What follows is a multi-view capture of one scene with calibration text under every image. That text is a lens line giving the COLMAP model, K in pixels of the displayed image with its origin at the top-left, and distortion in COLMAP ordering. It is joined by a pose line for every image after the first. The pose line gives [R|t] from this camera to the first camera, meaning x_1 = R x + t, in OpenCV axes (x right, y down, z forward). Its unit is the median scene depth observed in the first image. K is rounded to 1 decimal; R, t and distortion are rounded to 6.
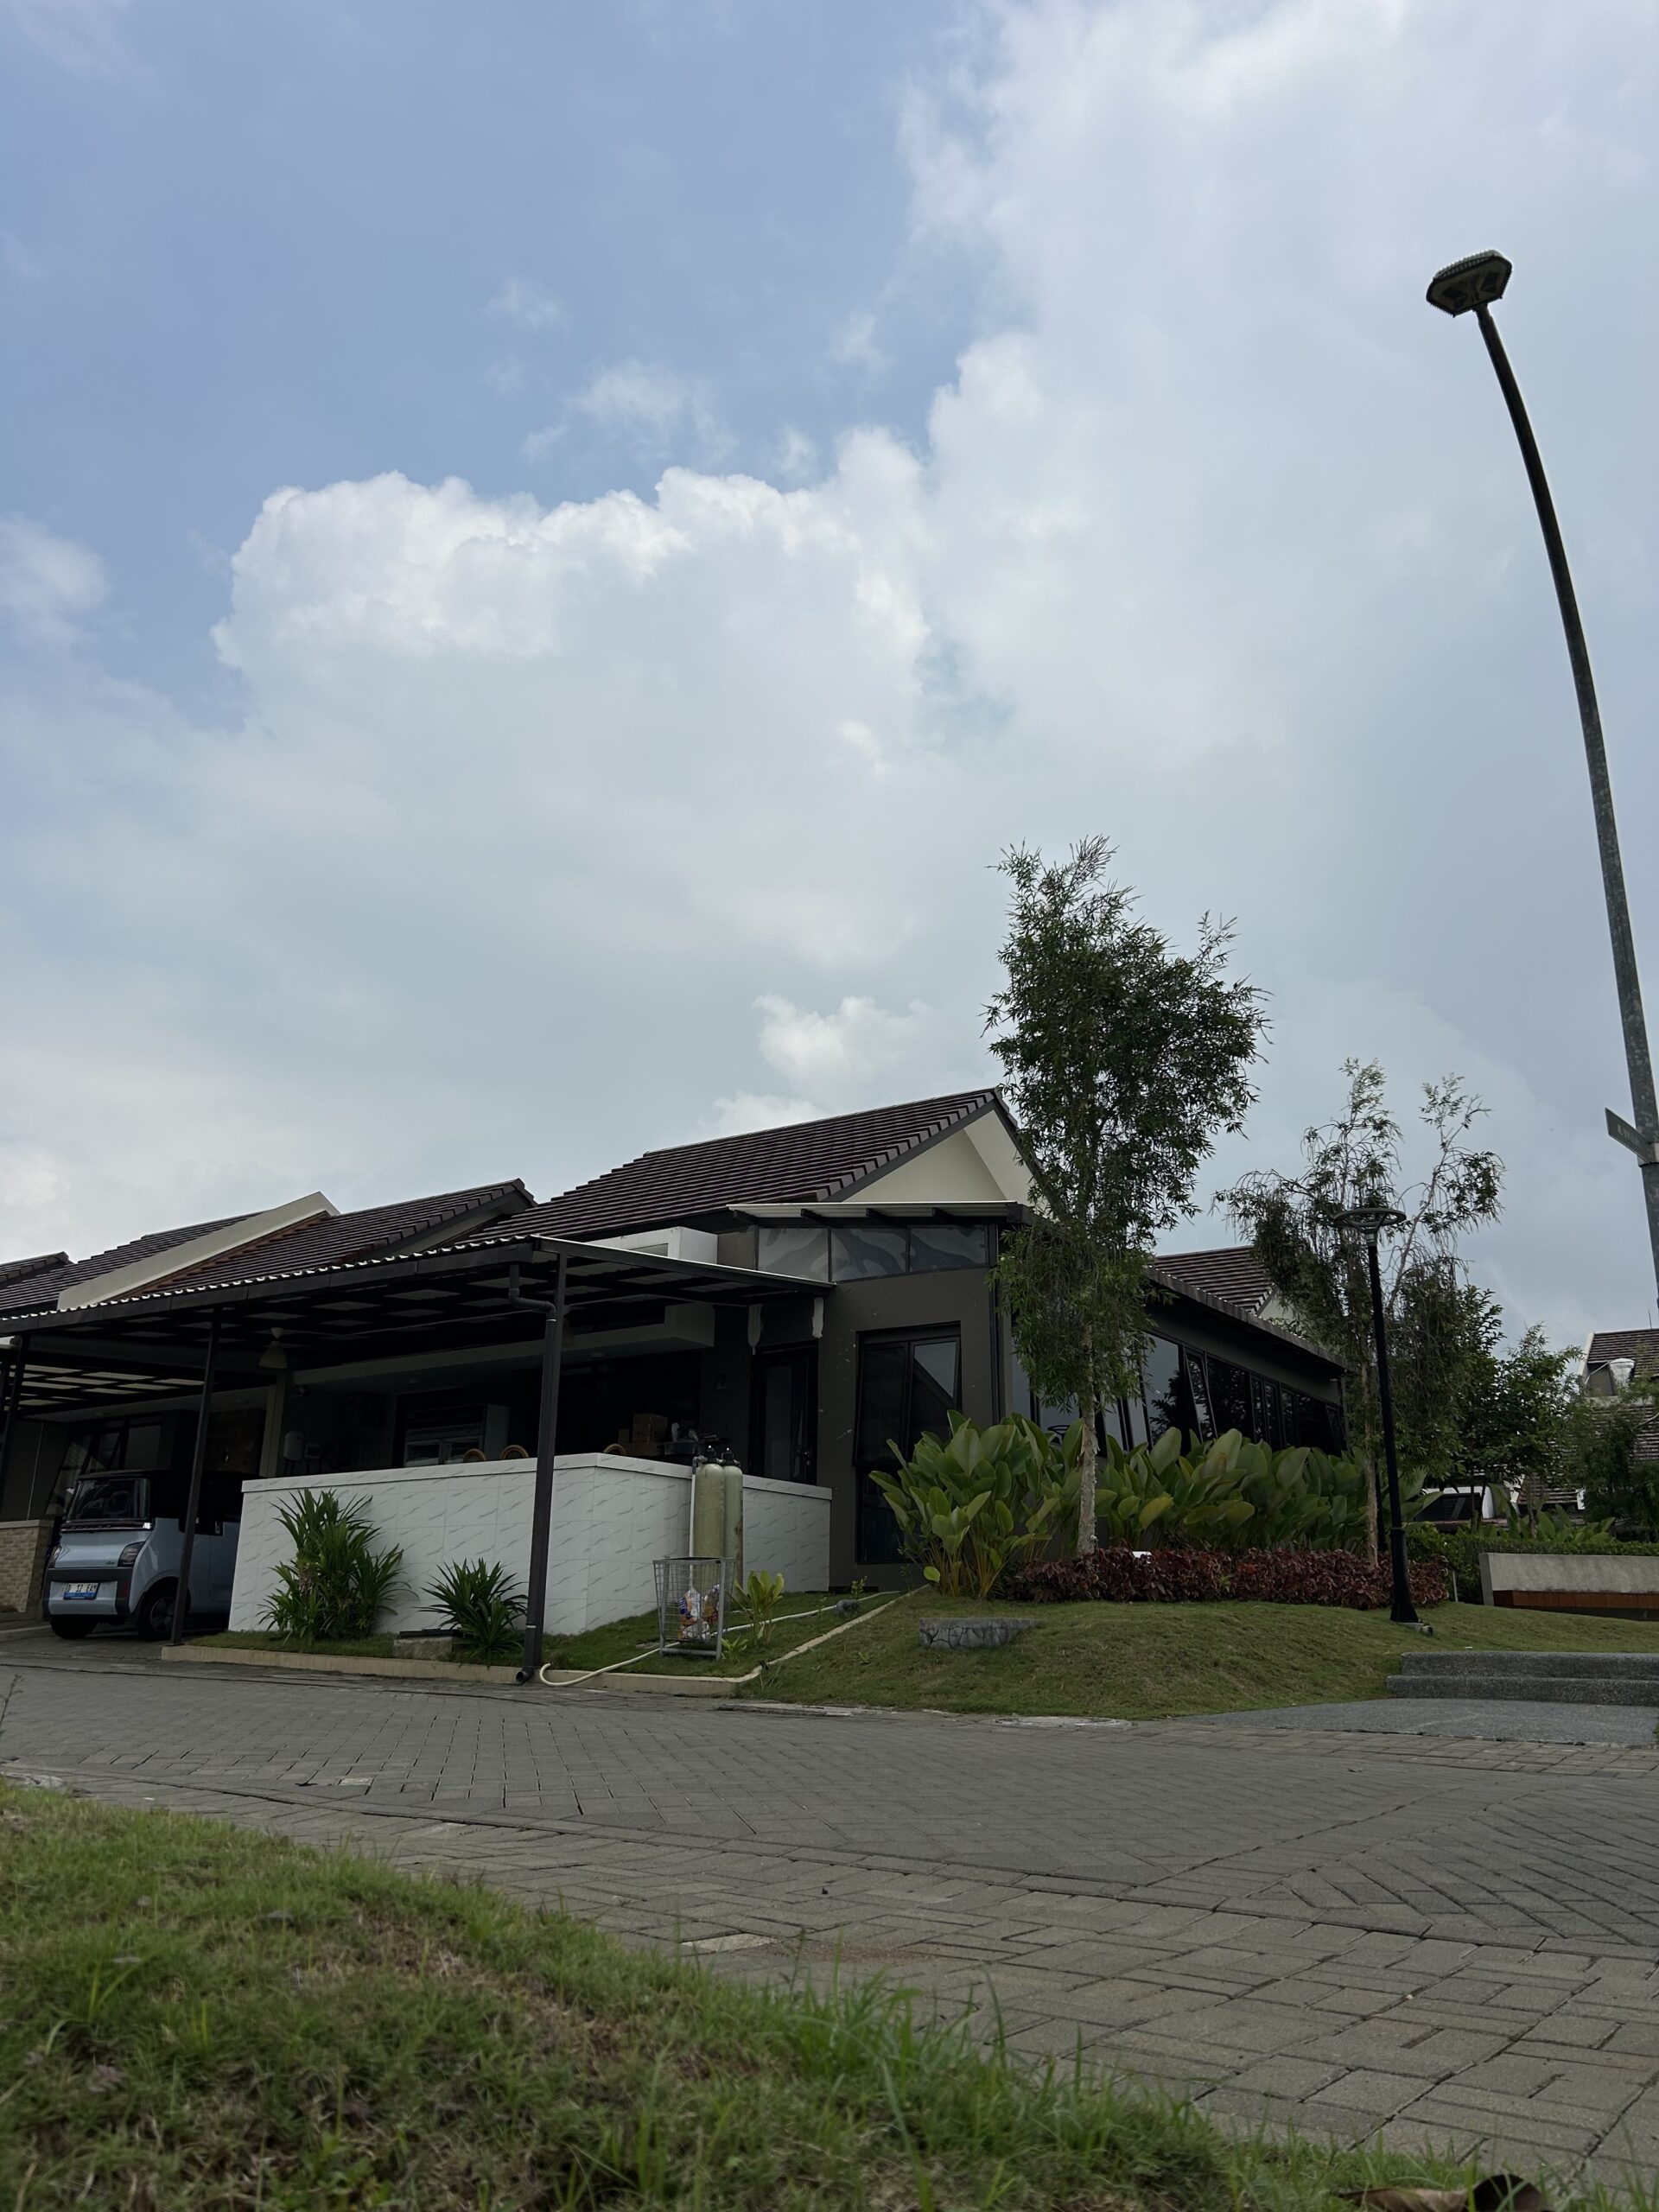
lens RADIAL K [[1698.0, 0, 825.5], [0, 1698.0, 1103.9], [0, 0, 1]] dist [0.094986, -0.192533]
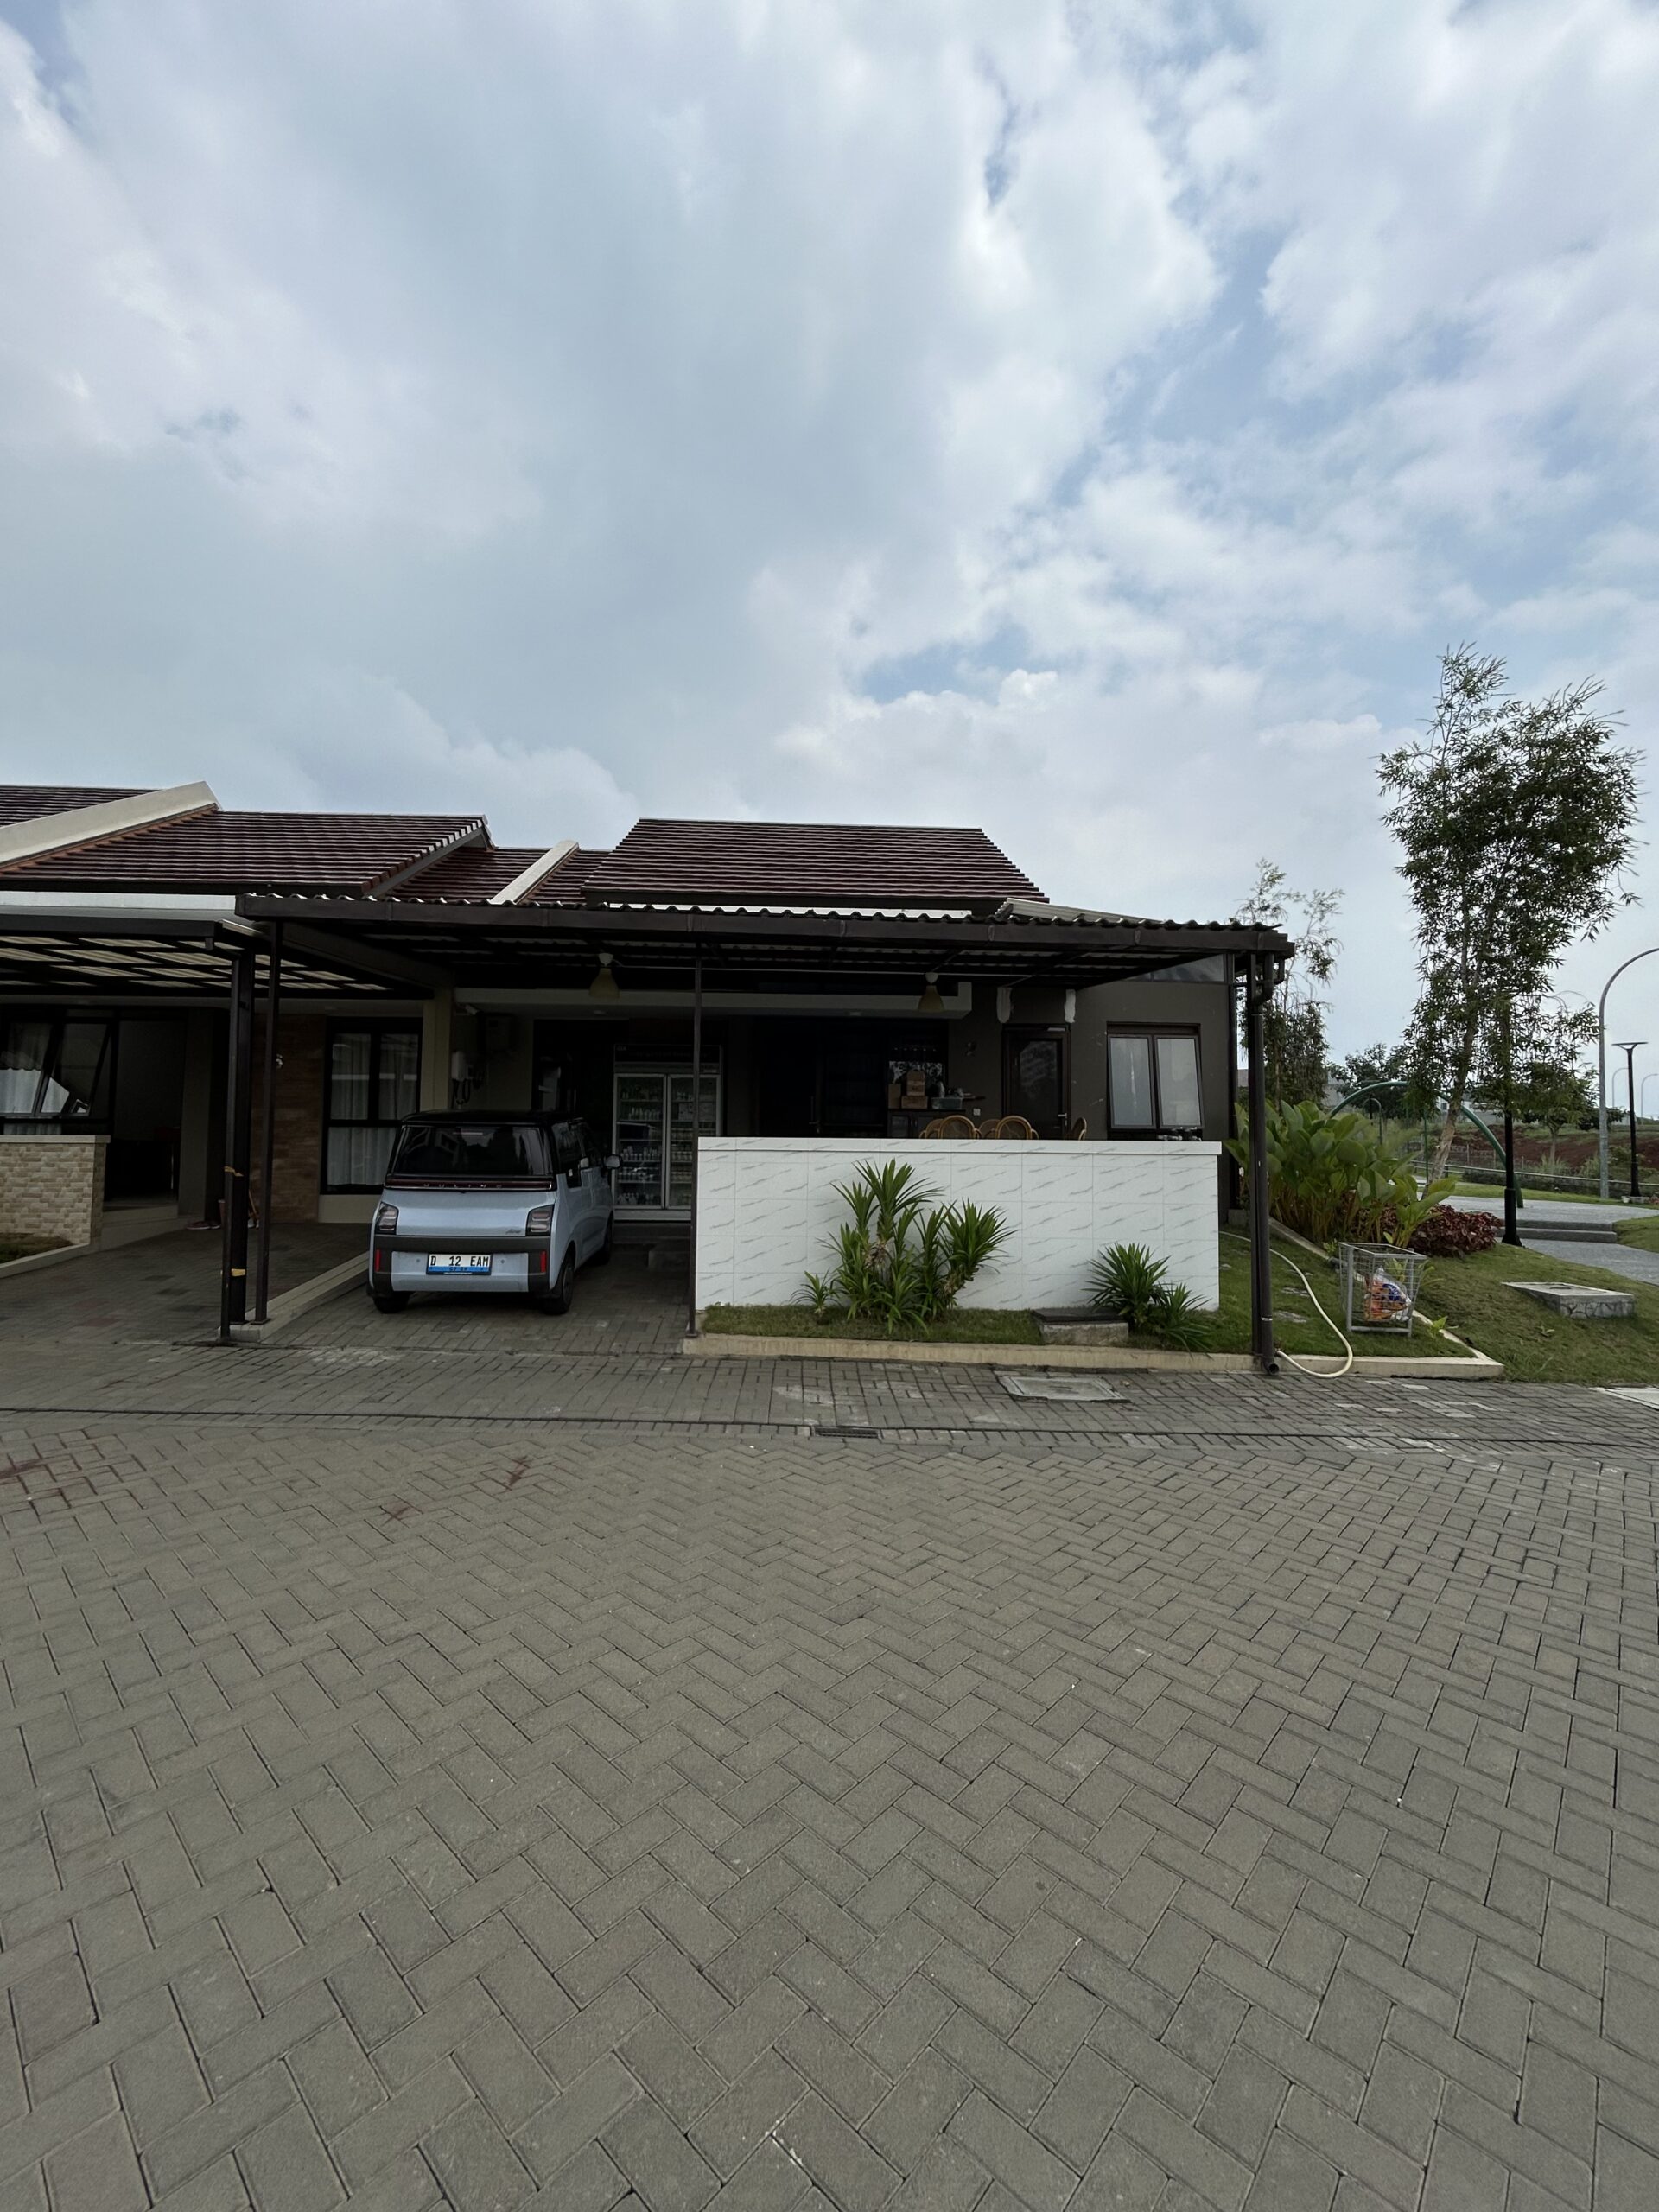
lens RADIAL K [[898.7, 0, 832.5], [0, 898.7, 1103.4], [0, 0, 1]] dist [-0.001308, 0.000213]
pose [[0.800866, 0.027782, 0.598199, -0.549442], [-0.186351, 0.960888, 0.204860, 0.096804], [-0.569111, -0.275540, 0.774719, 0.607708]]
